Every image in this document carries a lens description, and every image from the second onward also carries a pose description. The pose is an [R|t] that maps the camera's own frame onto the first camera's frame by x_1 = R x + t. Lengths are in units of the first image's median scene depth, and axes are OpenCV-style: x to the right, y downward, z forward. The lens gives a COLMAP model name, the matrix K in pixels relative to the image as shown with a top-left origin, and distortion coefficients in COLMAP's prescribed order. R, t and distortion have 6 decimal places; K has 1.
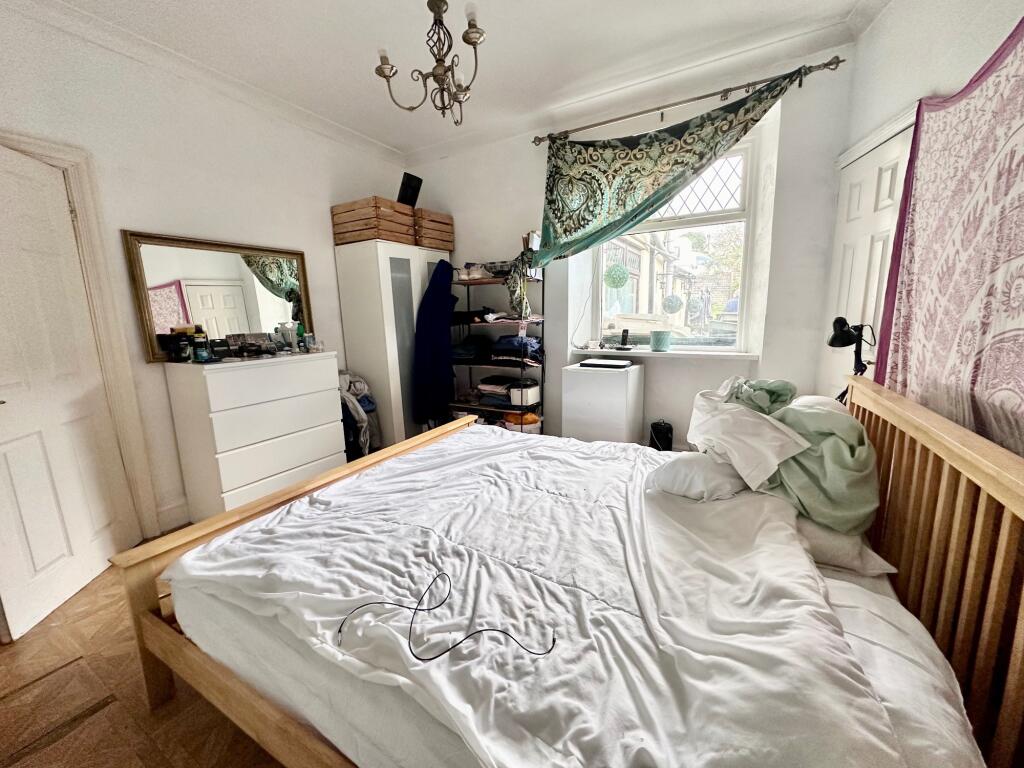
lens RADIAL K [[412.4, 0, 510.8], [0, 412.4, 383.1], [0, 0, 1]] dist [0.000980, 0.000686]
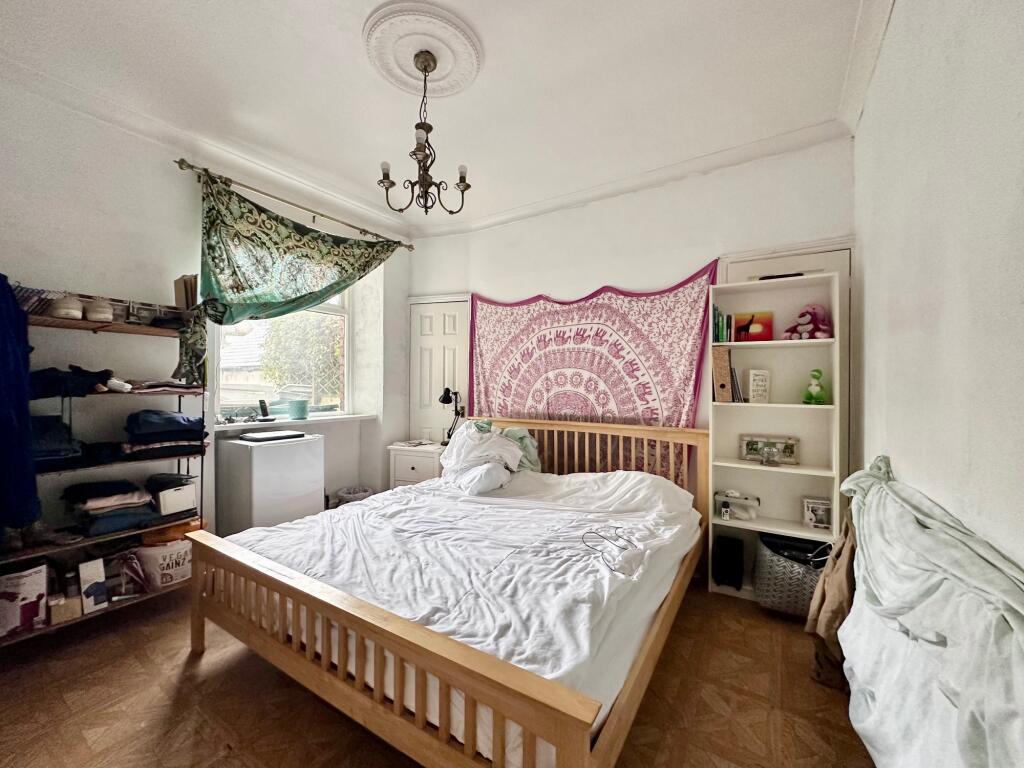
lens RADIAL K [[412.4, 0, 512.7], [0, 412.4, 383.9], [0, 0, 1]] dist [0.000980, 0.000686]
pose [[0.043012, 0.021281, 0.998848, -0.875700], [0.159829, 0.986750, -0.027906, -0.065476], [-0.986207, 0.160845, 0.039041, 0.530358]]
